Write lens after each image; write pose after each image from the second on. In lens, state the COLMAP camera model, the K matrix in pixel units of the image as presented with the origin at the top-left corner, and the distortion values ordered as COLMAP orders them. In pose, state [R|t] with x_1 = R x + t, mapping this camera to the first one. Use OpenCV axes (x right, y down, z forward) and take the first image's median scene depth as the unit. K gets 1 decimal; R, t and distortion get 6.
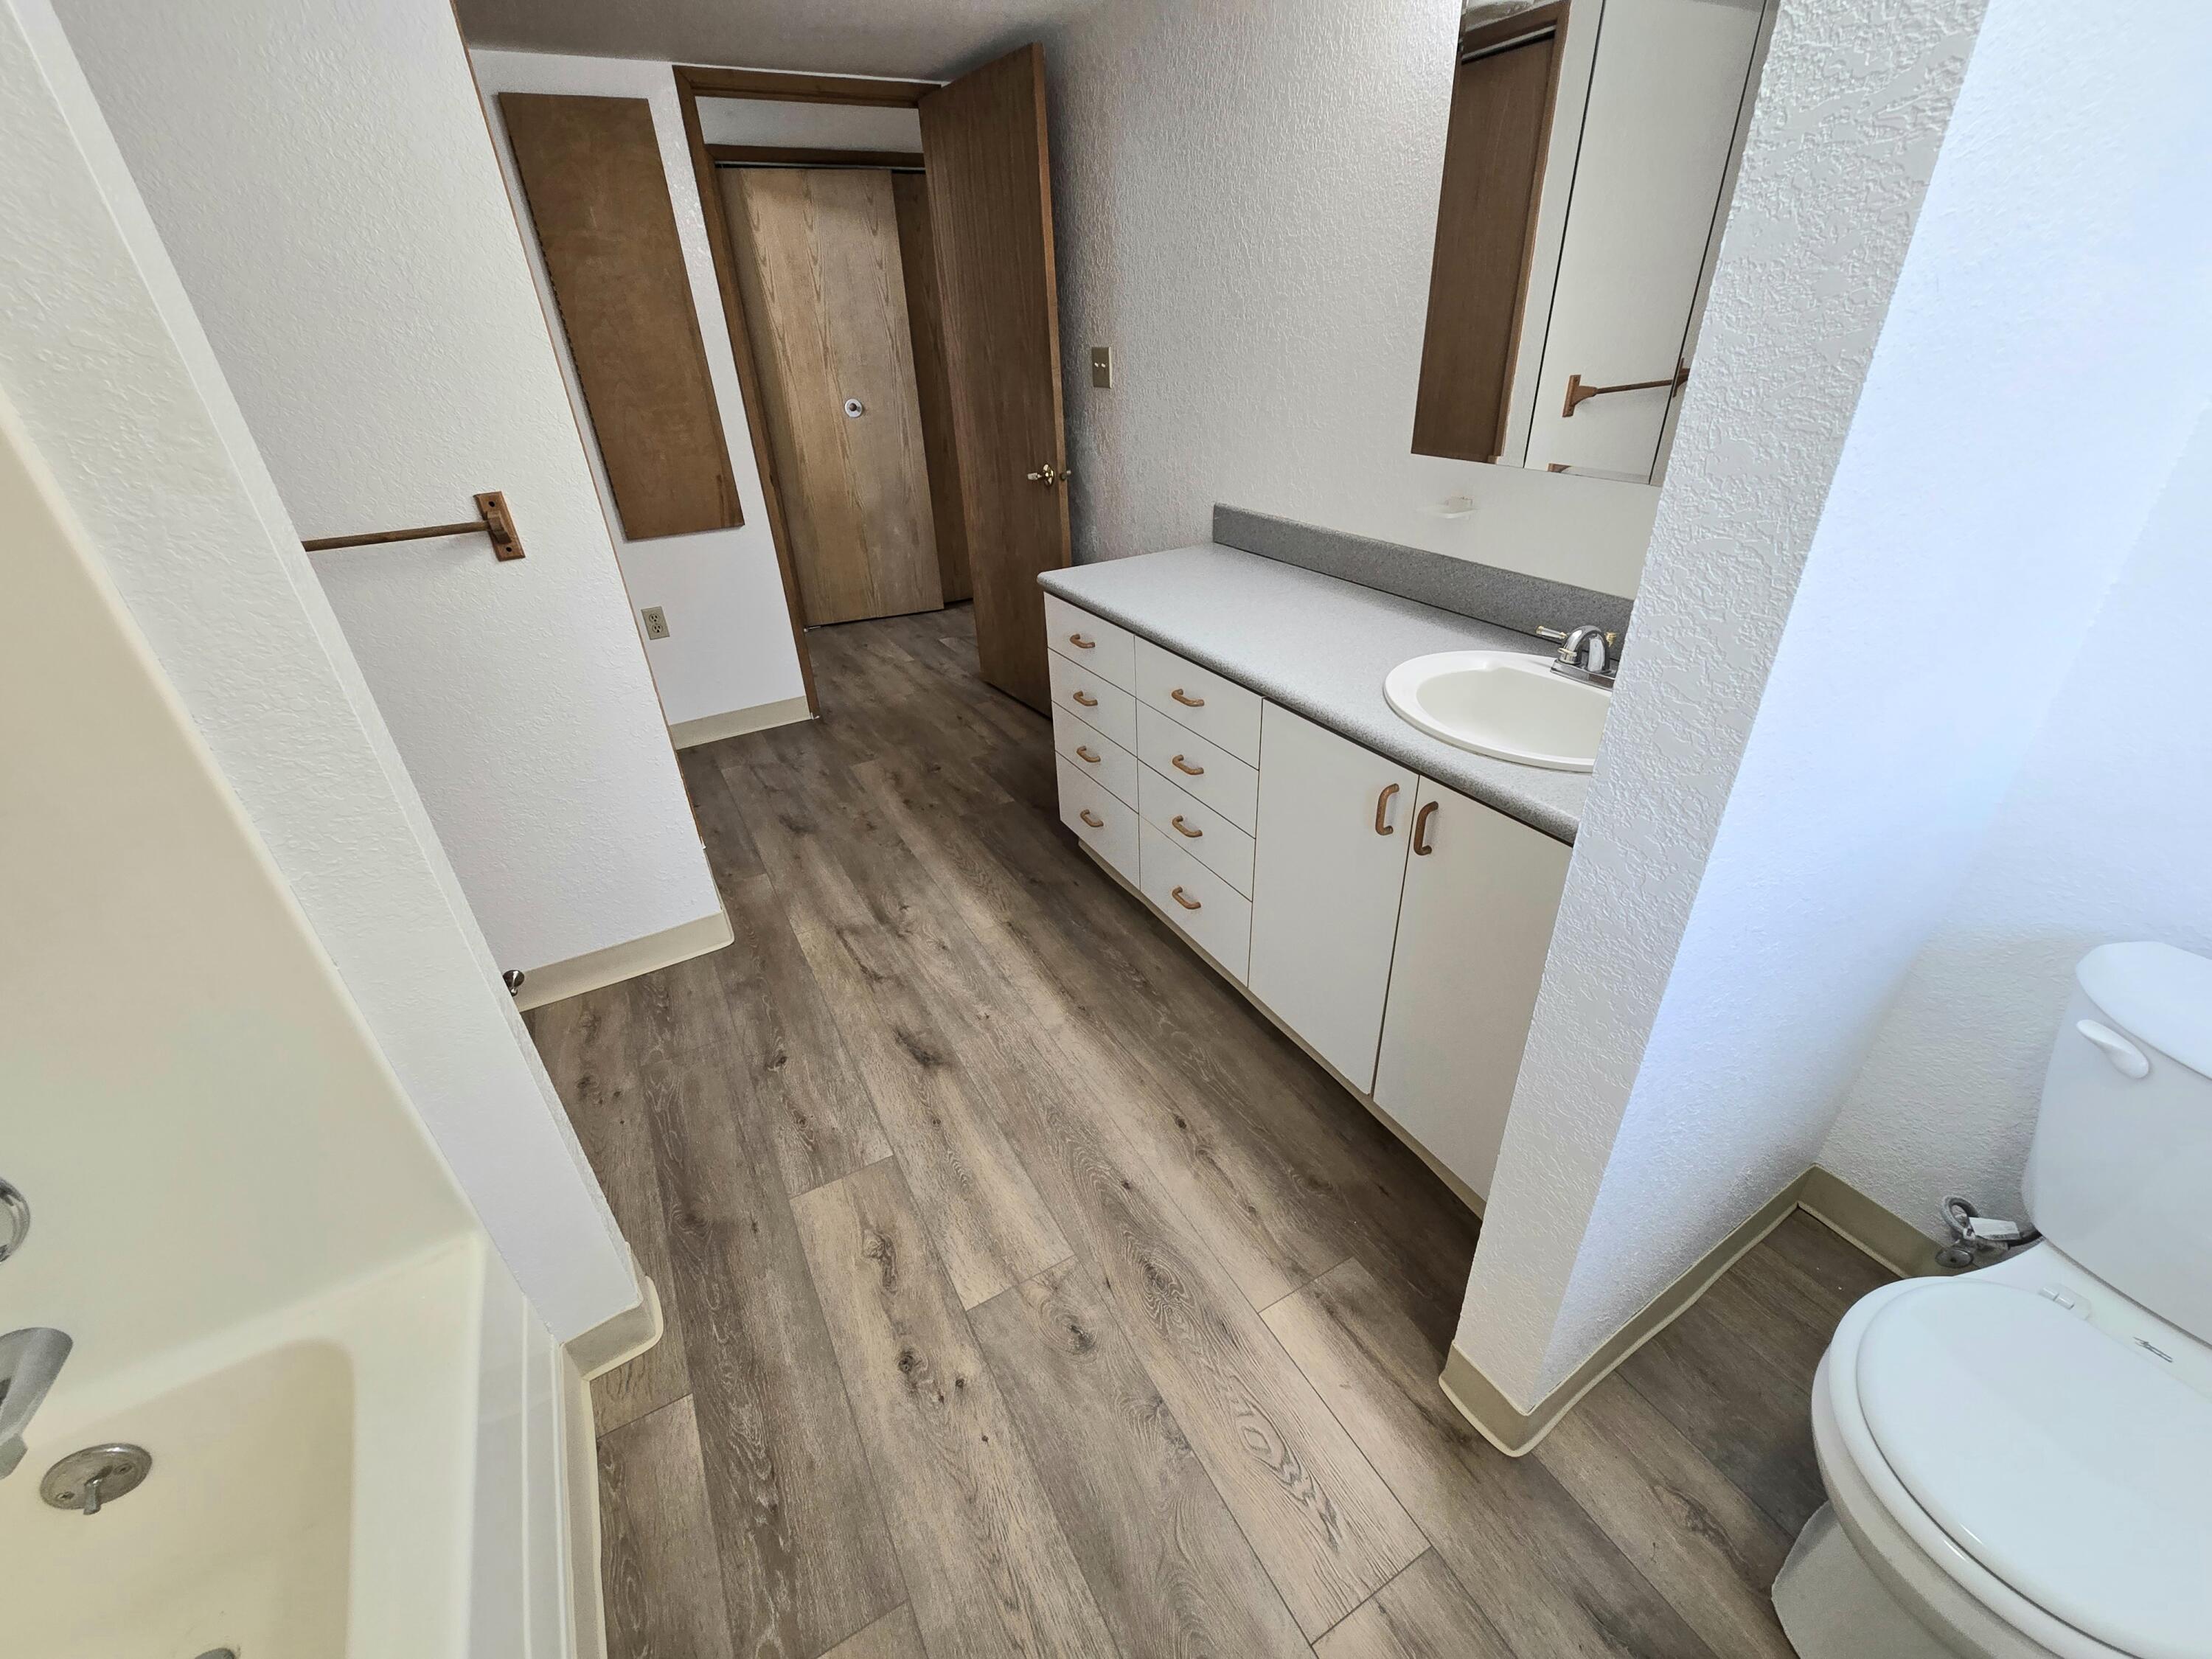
lens RADIAL K [[910.8, 0, 1101.3], [0, 910.8, 856.2], [0, 0, 1]] dist [-0.001609, 0.000350]
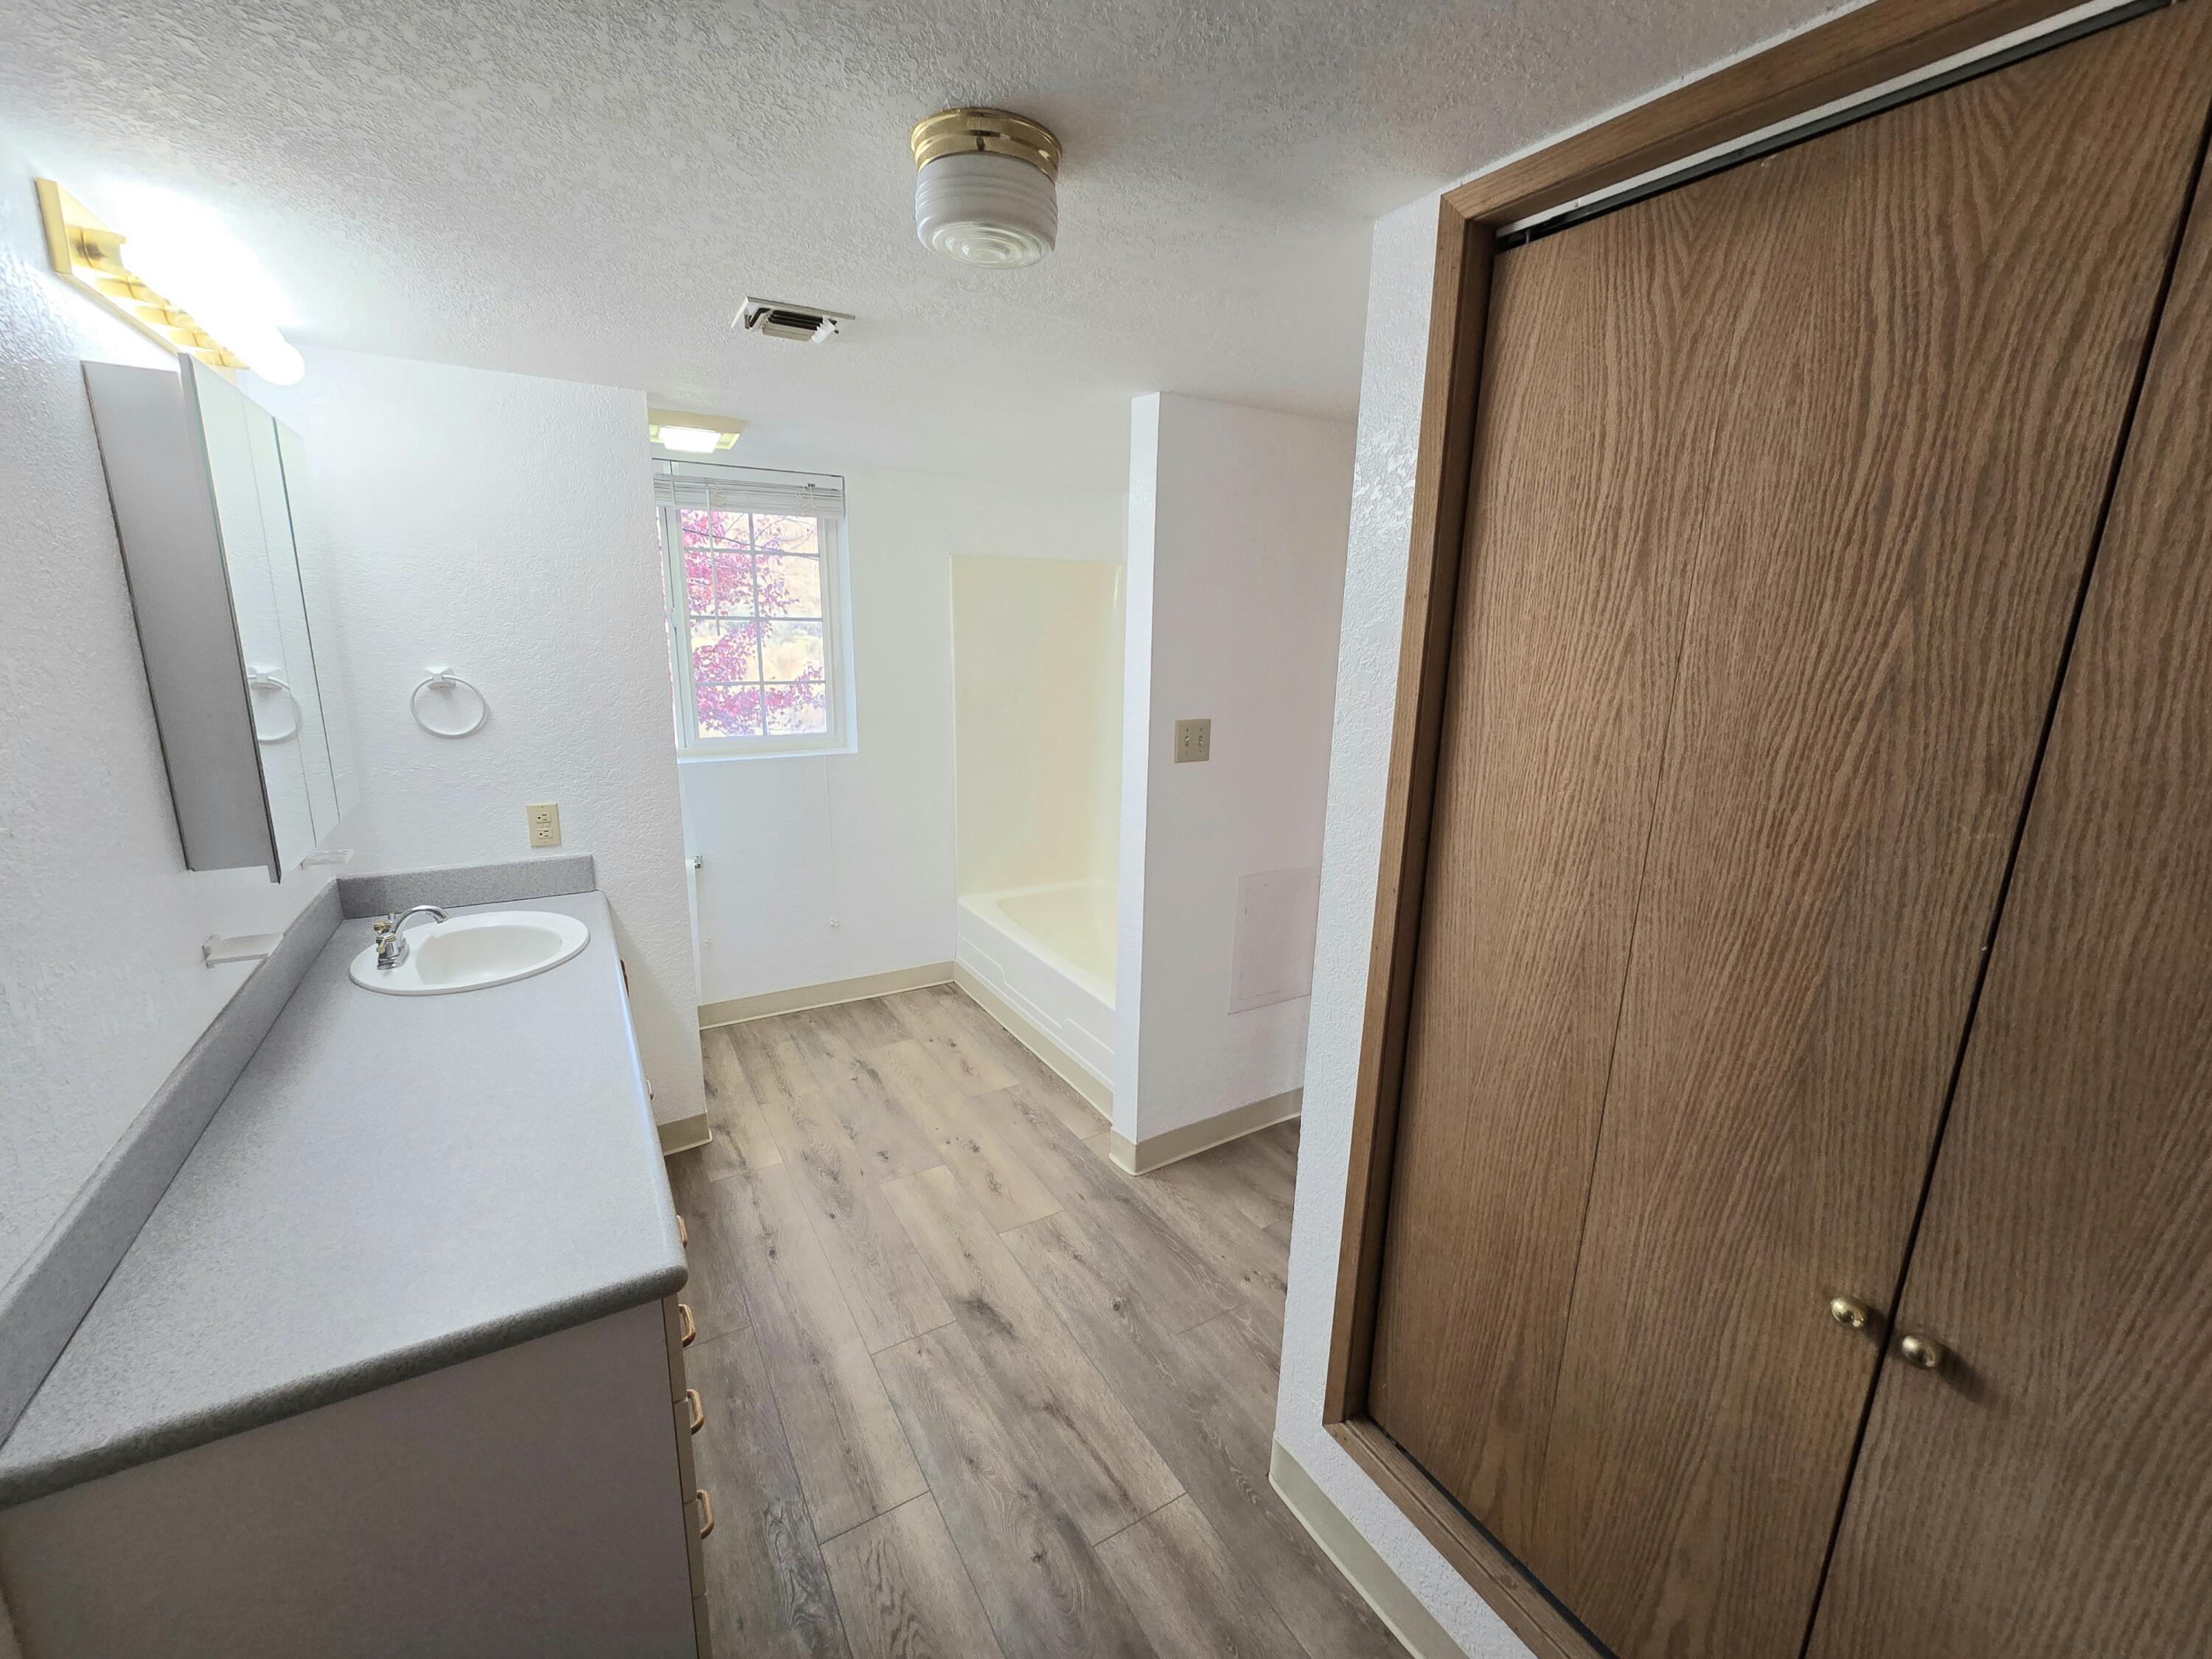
lens RADIAL K [[910.8, 0, 1101.3], [0, 910.8, 856.2], [0, 0, 1]] dist [-0.001609, 0.000350]
pose [[-0.999497, 0.017407, -0.026494, -0.305686], [-0.006437, 0.706908, 0.707276, -0.880025], [0.031040, 0.707091, -0.706441, 1.344611]]
